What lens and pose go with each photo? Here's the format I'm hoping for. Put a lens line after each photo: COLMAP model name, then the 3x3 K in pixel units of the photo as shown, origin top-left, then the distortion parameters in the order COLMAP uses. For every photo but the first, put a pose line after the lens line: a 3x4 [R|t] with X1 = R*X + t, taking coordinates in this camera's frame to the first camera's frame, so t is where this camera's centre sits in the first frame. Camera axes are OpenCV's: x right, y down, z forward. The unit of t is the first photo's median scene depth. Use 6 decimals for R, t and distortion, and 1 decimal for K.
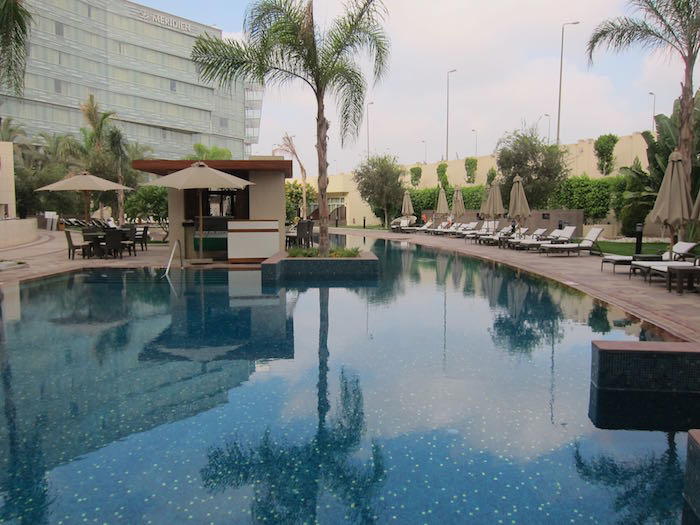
lens RADIAL K [[577.6, 0, 350.0], [0, 577.6, 262.5], [0, 0, 1]] dist [-0.070751, 0.002801]
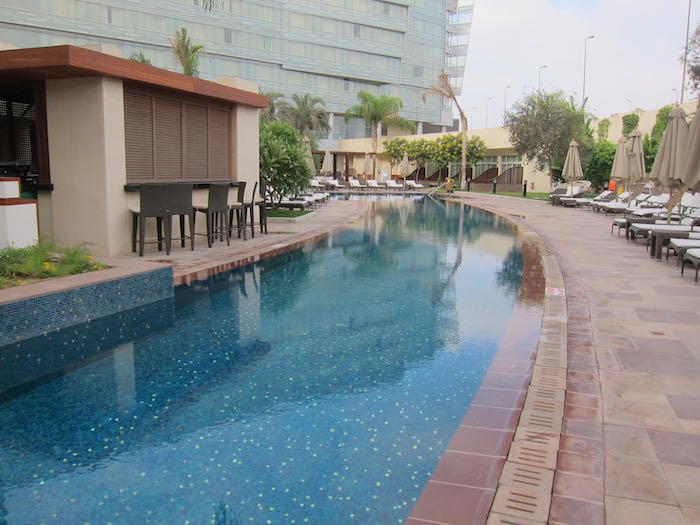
lens RADIAL K [[589.9, 0, 350.0], [0, 589.9, 262.5], [0, 0, 1]] dist [-0.057838, 0.000386]
pose [[0.920381, 0.072177, -0.384304, 0.065445], [-0.048820, 0.996337, 0.070204, -0.011011], [0.387964, -0.045853, 0.920533, 0.144083]]
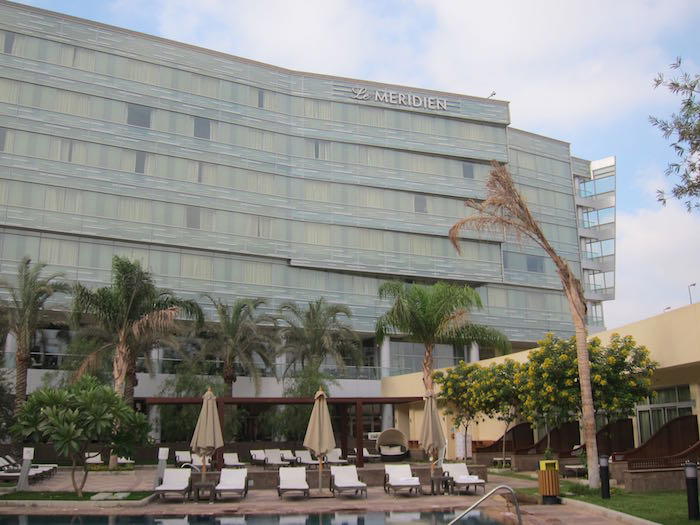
lens RADIAL K [[685.5, 0, 350.0], [0, 685.5, 262.5], [0, 0, 1]] dist [-0.096416, -0.004632]
pose [[0.807166, -0.154324, -0.569796, 0.008198], [-0.036987, 0.950107, -0.309724, -0.048725], [0.589165, 0.271073, 0.761186, 0.508938]]
